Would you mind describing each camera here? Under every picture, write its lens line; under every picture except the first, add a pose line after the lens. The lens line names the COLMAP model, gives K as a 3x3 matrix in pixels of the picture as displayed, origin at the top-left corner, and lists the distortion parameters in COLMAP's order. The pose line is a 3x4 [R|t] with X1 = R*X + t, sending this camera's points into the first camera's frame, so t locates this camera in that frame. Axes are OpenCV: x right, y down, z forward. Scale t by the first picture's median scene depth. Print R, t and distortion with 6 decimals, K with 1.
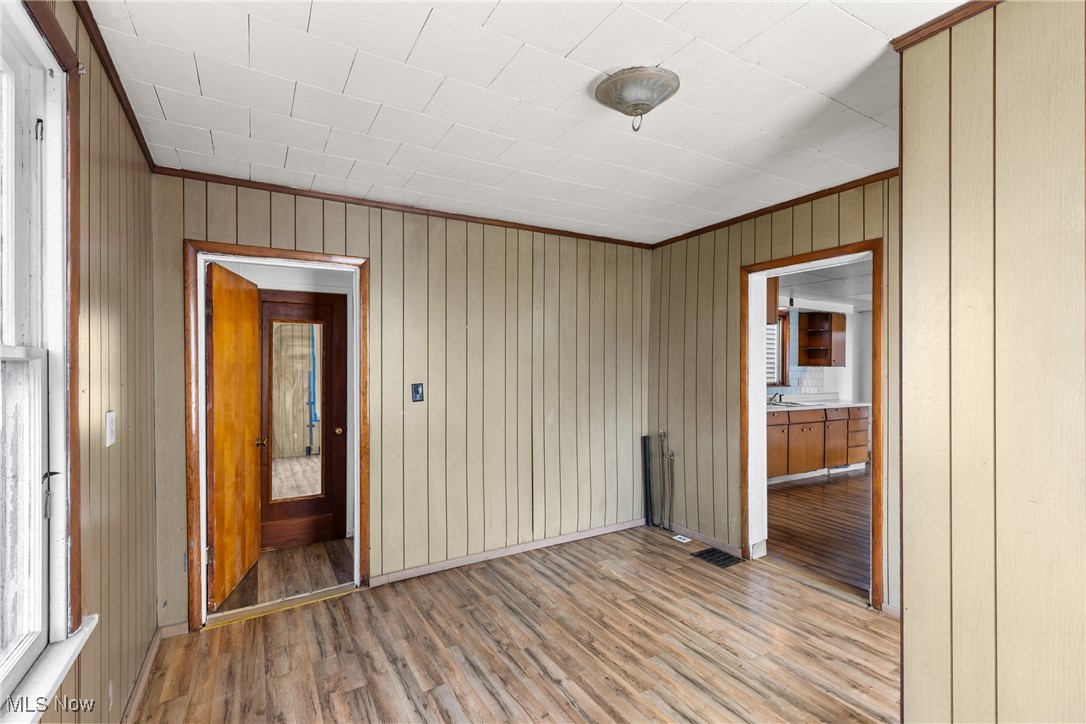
lens RADIAL K [[497.0, 0, 538.4], [0, 497.0, 363.5], [0, 0, 1]] dist [0.001744, -0.000304]
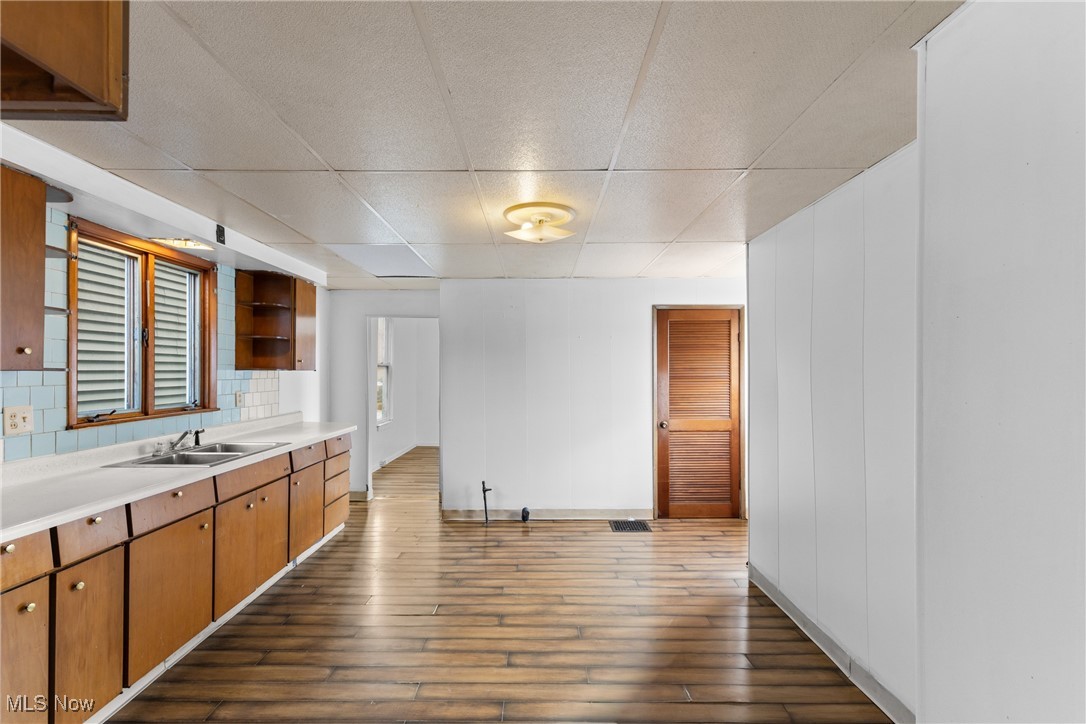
lens RADIAL K [[489.7, 0, 541.6], [0, 489.7, 369.1], [0, 0, 1]] dist [0.007001, -0.000912]
pose [[0.498398, -0.006196, 0.866926, 0.236954], [-0.000050, 0.999974, 0.007176, 0.000522], [-0.866948, -0.003620, 0.498385, 0.466308]]
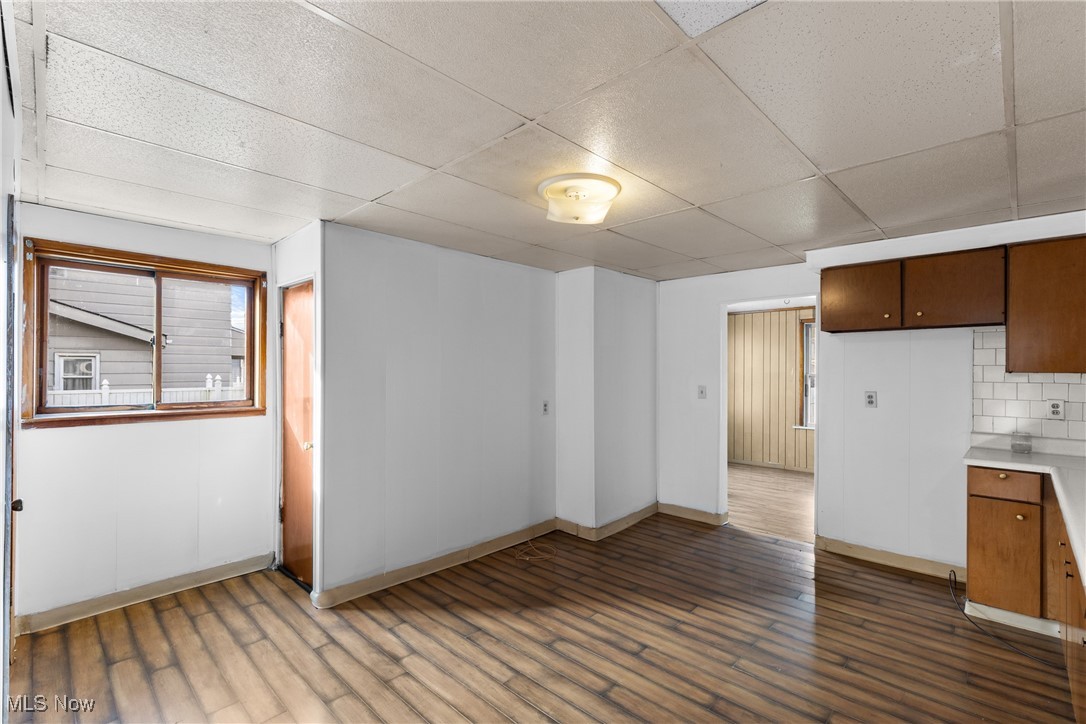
lens RADIAL K [[488.0, 0, 551.8], [0, 488.0, 364.2], [0, 0, 1]] dist [0.003799, 0.000324]
pose [[-0.958971, -0.015692, -0.283070, 0.697402], [-0.010231, 0.999732, -0.020762, 0.008193], [0.283320, -0.017014, -0.958874, 0.991939]]
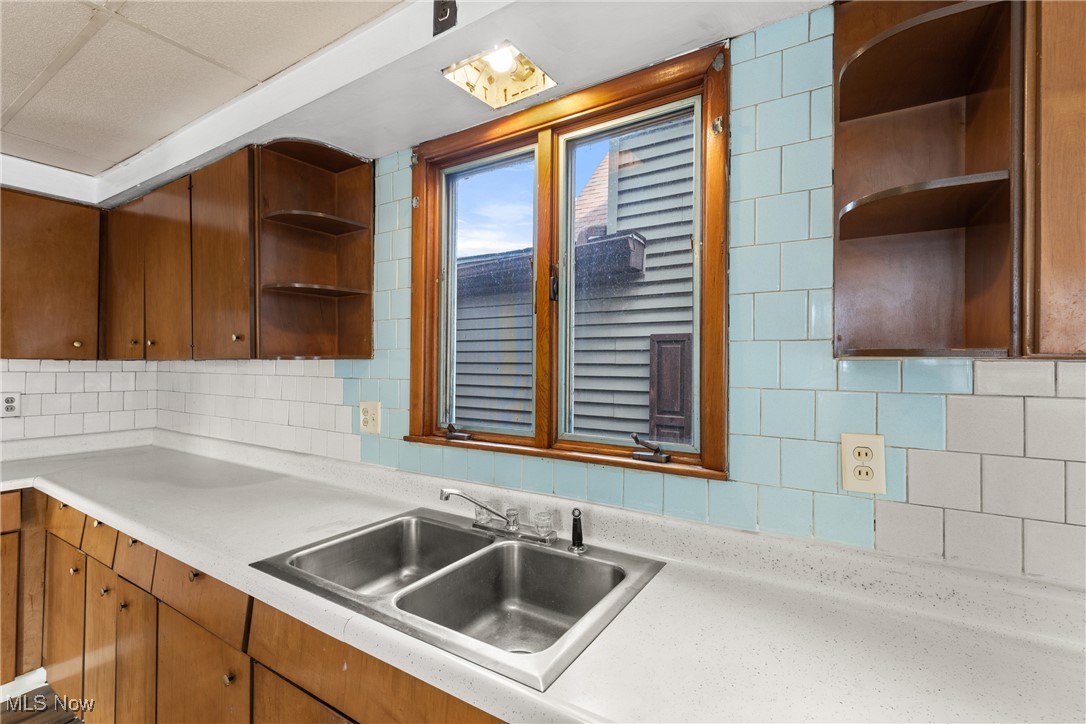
lens RADIAL K [[497.0, 0, 538.4], [0, 497.0, 363.5], [0, 0, 1]] dist [0.001744, -0.000304]
pose [[0.459068, -0.006520, -0.888377, 0.630242], [0.000340, 0.999974, -0.007163, 0.008247], [0.888401, 0.002986, 0.459059, 0.871663]]
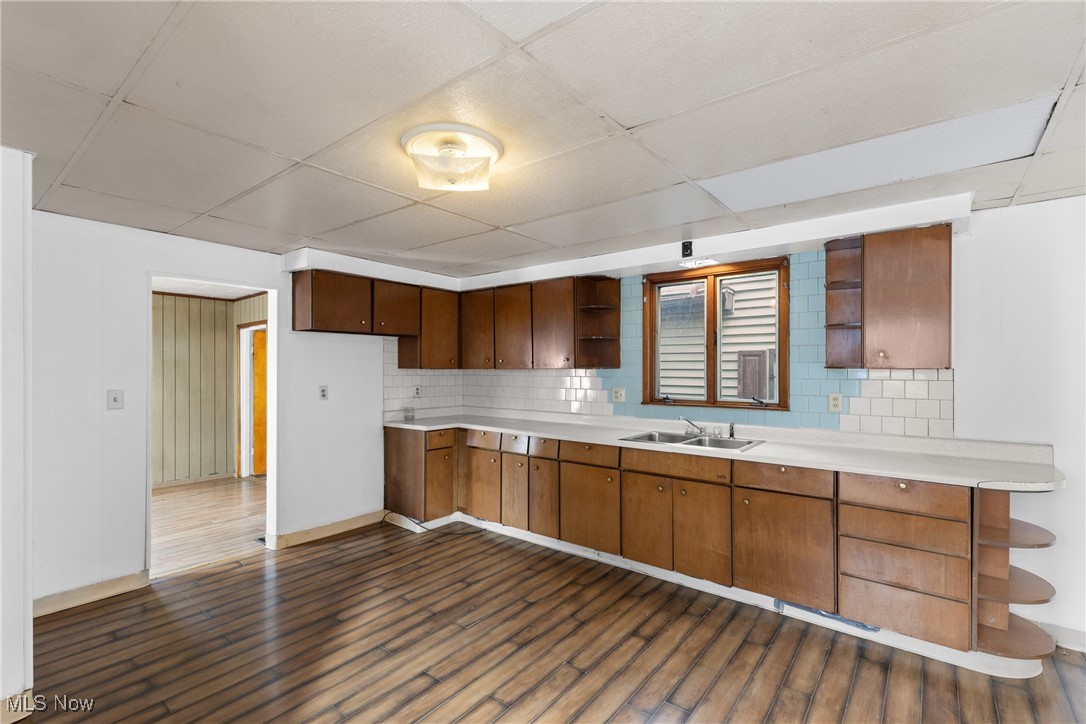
lens RADIAL K [[489.7, 0, 541.6], [0, 489.7, 369.1], [0, 0, 1]] dist [0.007001, -0.000912]
pose [[0.365476, -0.006054, -0.930801, 0.863257], [0.005063, 0.999977, -0.004516, 0.006983], [0.930807, -0.003062, 0.365498, 0.610863]]
